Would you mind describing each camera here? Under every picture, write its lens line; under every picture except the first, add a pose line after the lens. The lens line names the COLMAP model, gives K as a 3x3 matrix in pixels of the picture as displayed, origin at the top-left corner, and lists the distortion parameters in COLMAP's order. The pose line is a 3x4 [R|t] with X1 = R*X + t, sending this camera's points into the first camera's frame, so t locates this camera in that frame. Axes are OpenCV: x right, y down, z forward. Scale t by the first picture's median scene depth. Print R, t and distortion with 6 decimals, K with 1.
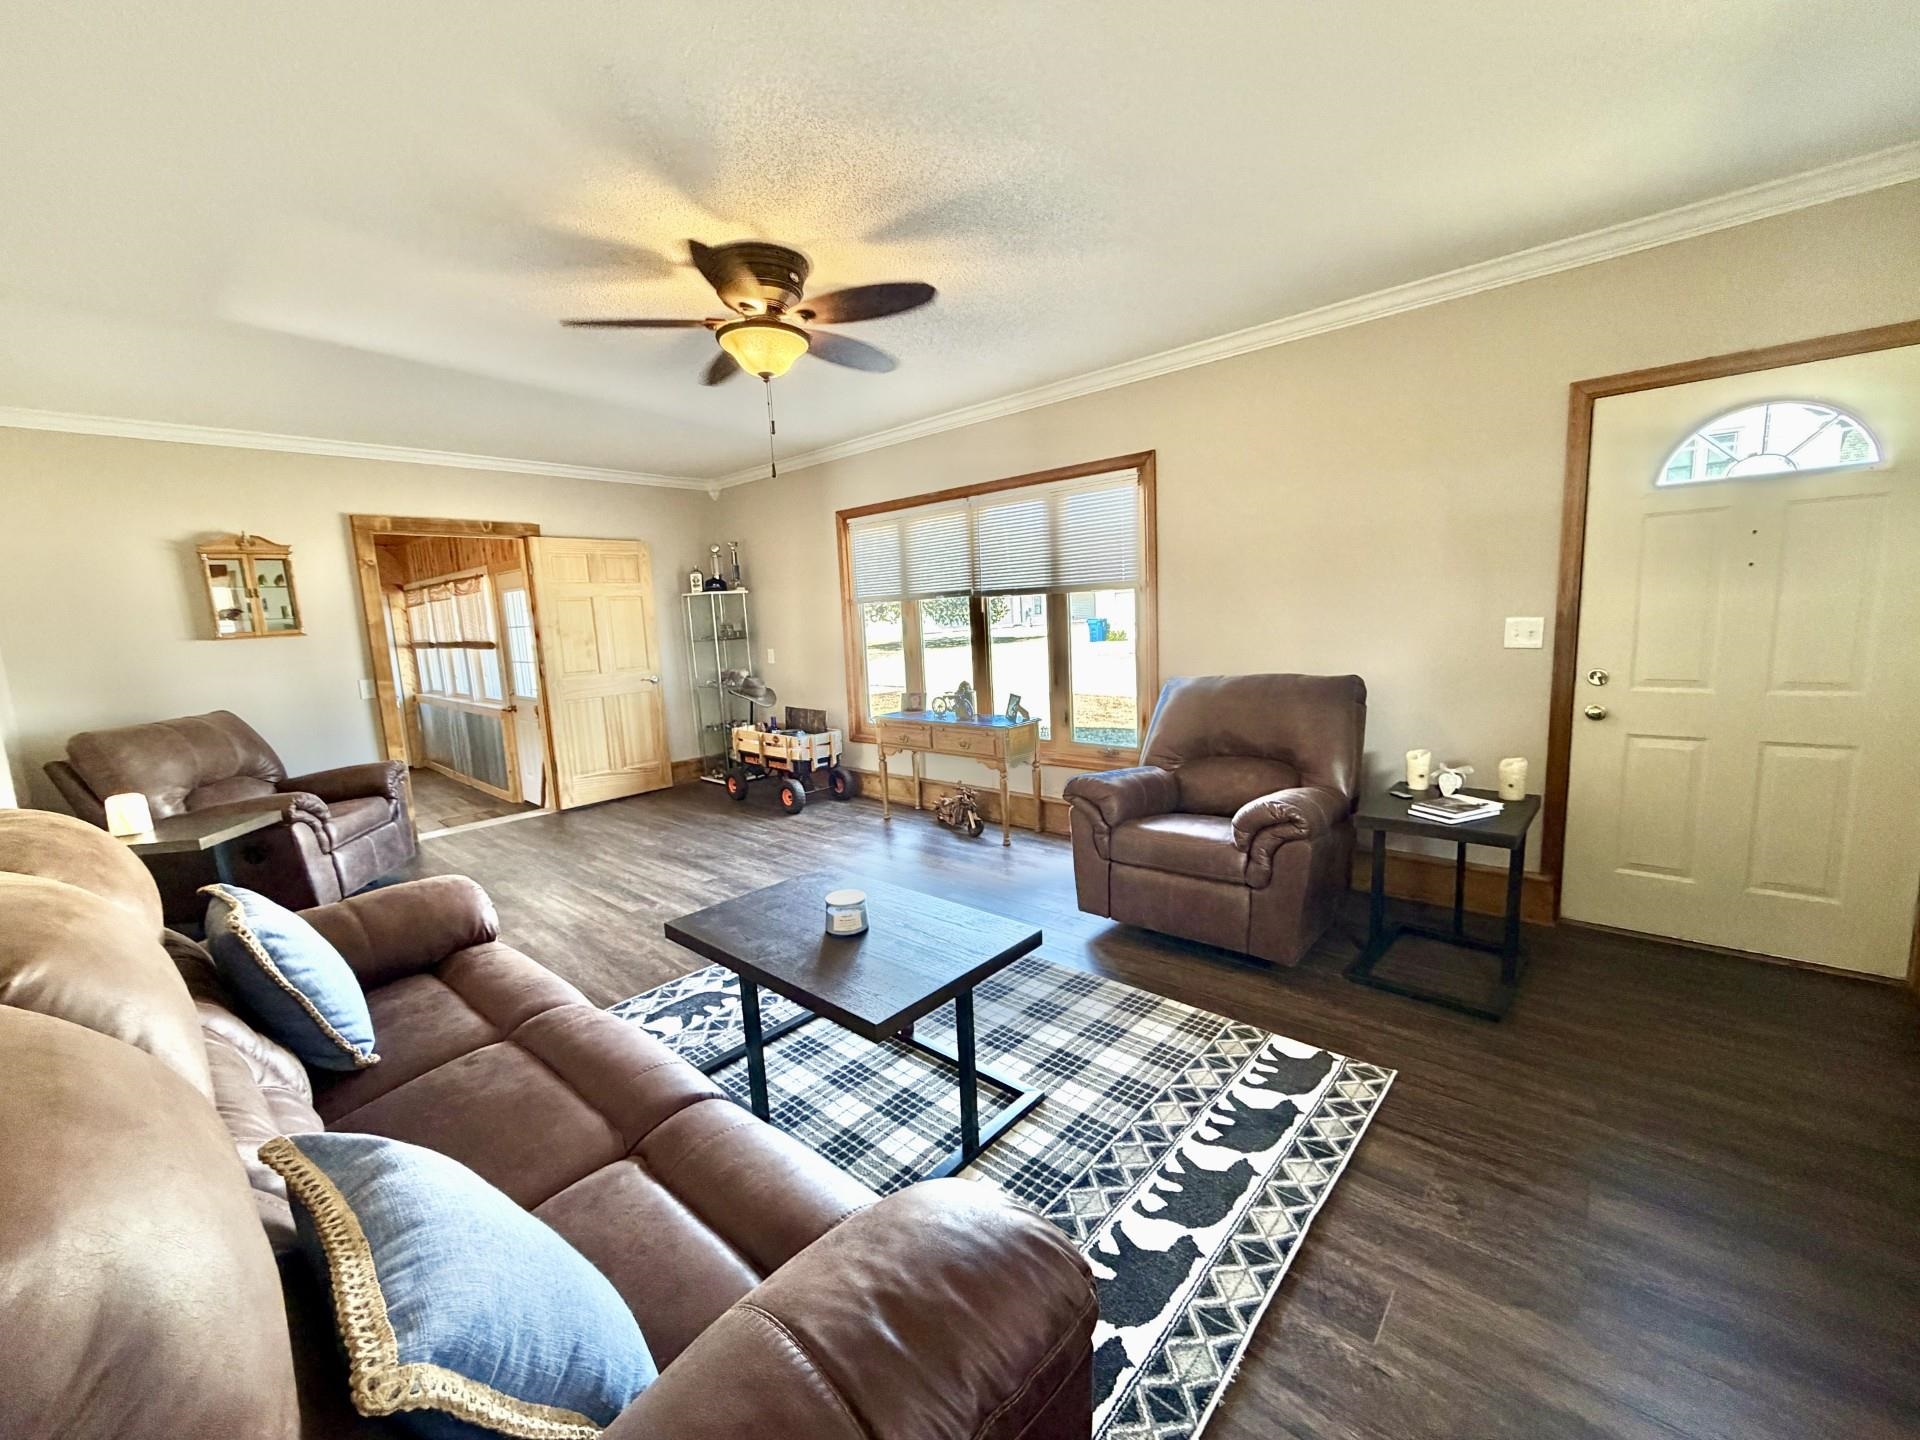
lens RADIAL K [[765.5, 0, 955.1], [0, 765.5, 719.3], [0, 0, 1]] dist [0.000083, 0.000114]
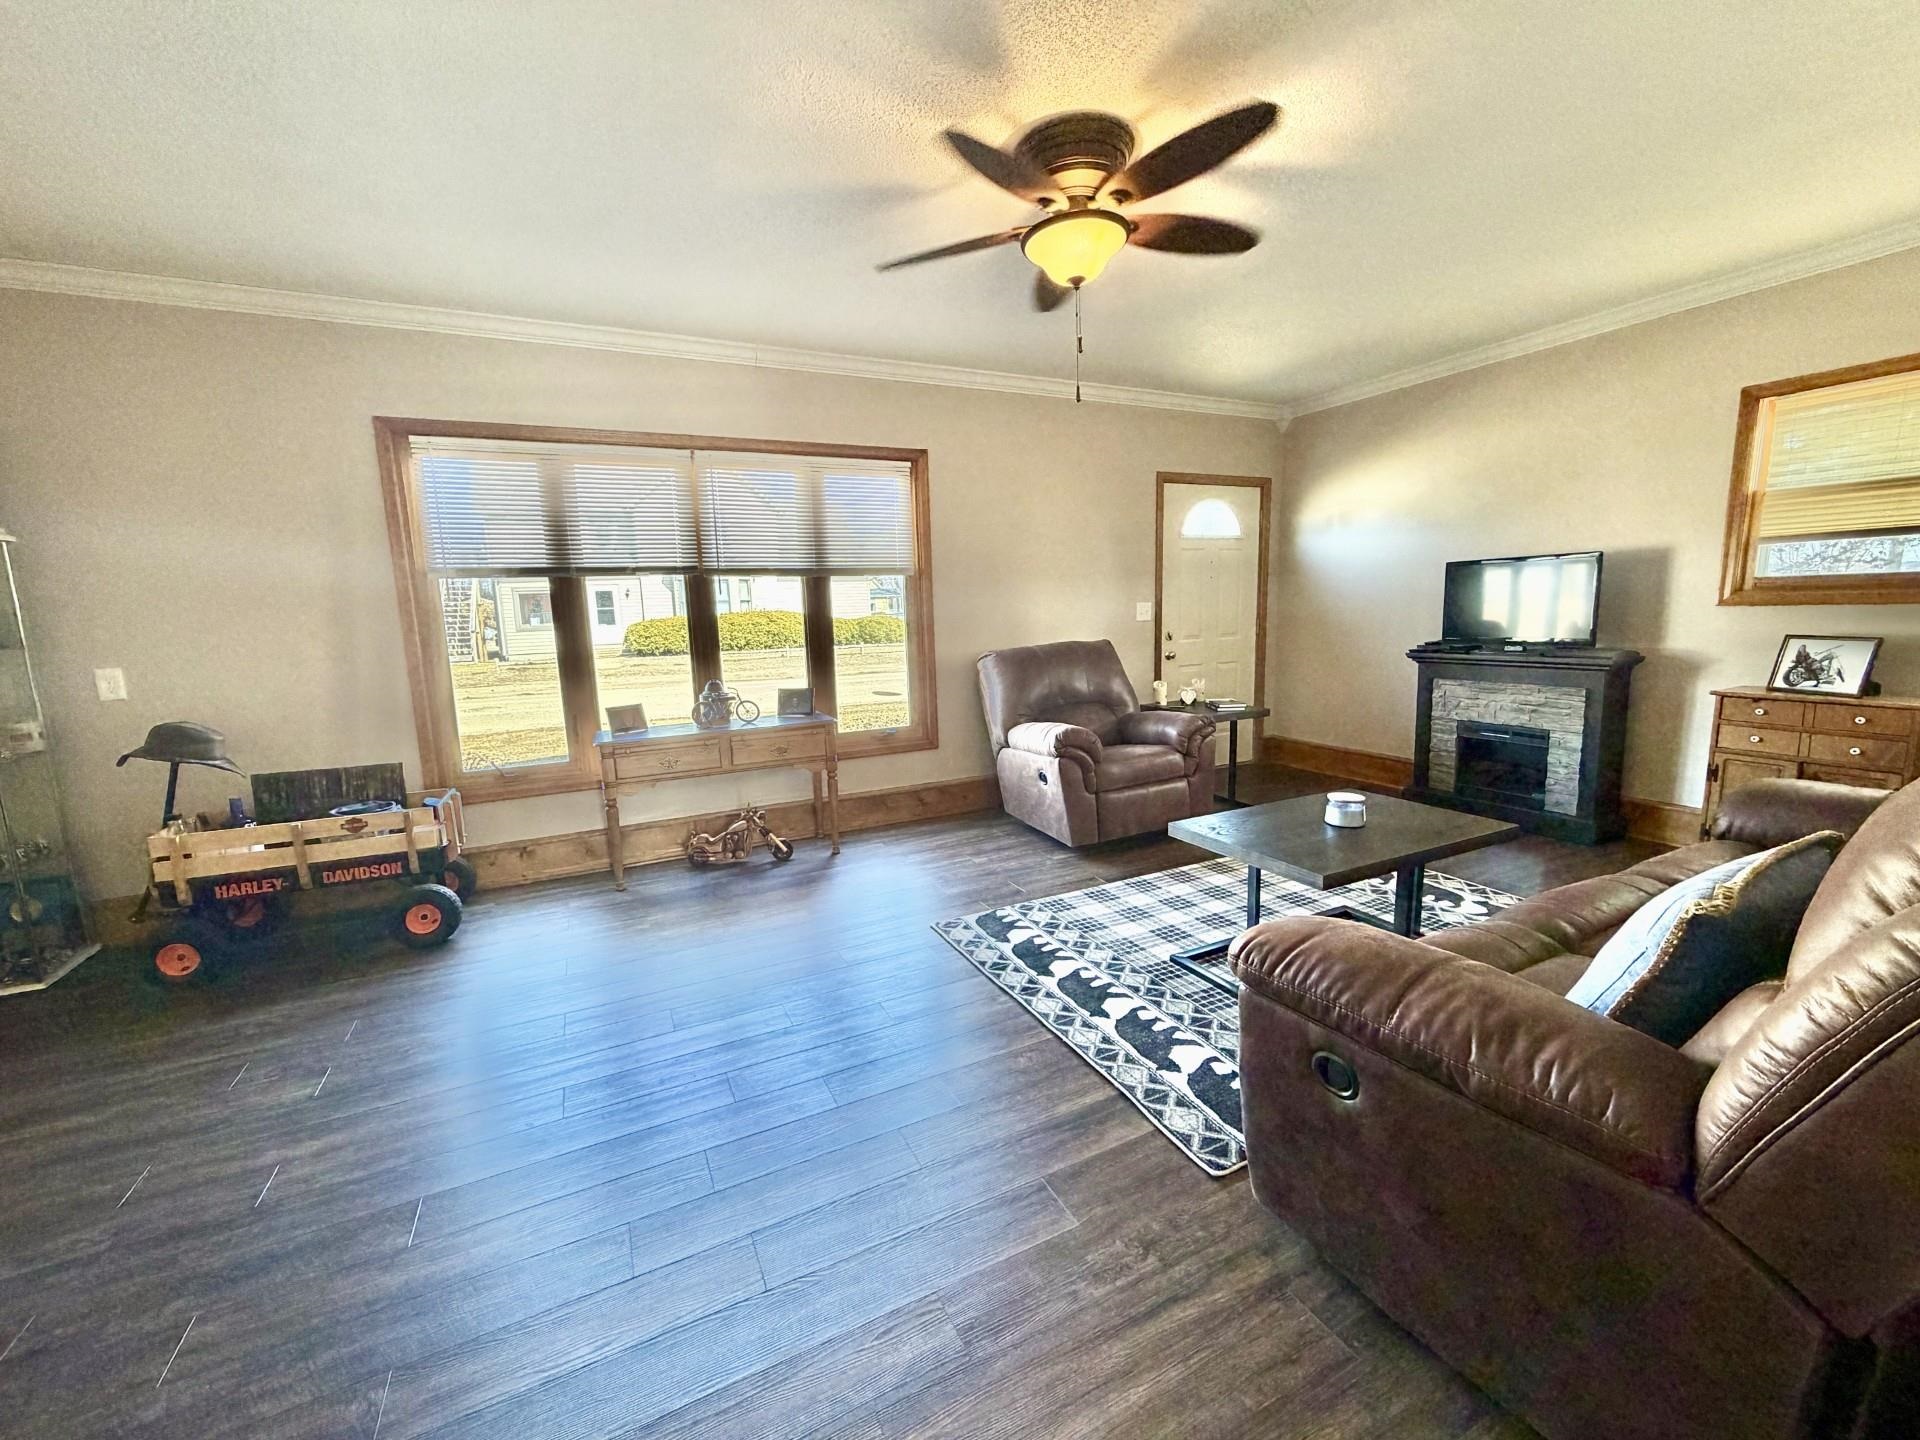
lens RADIAL K [[762.9, 0, 952.6], [0, 762.9, 723.2], [0, 0, 1]] dist [-0.001602, -0.000053]
pose [[0.380490, -0.107075, 0.918565, -0.892269], [0.144106, 0.988006, 0.055478, -0.021491], [-0.913488, 0.111262, 0.391356, 0.667057]]
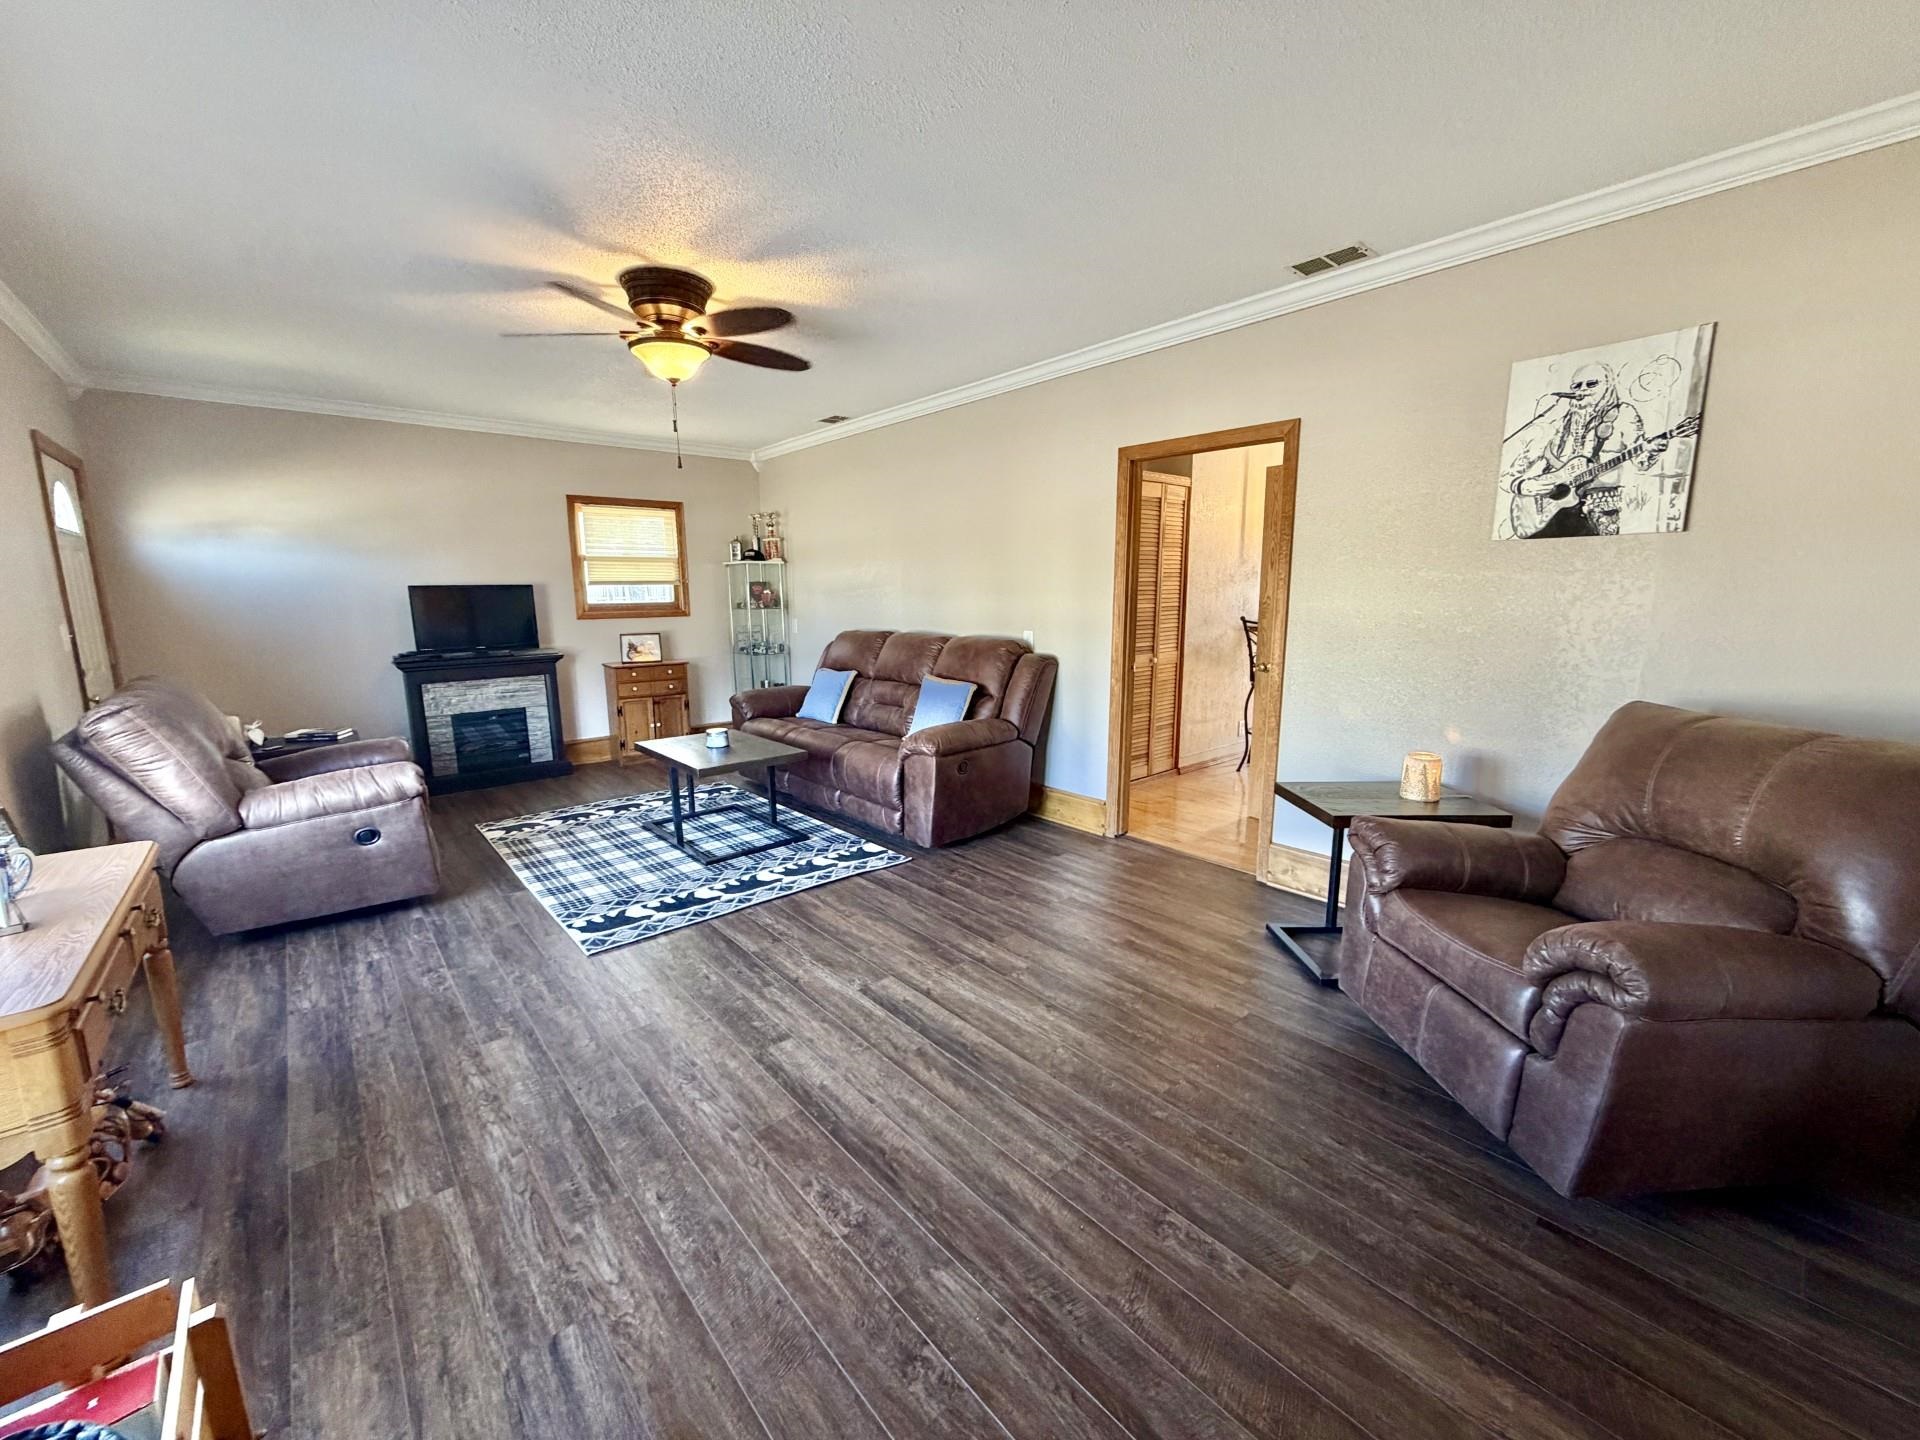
lens RADIAL K [[765.5, 0, 955.1], [0, 765.5, 719.3], [0, 0, 1]] dist [0.000083, 0.000114]
pose [[-0.990269, 0.032374, 0.135350, -0.637646], [0.071850, 0.951854, 0.298013, -0.214979], [-0.119185, 0.304837, -0.944917, 1.735246]]
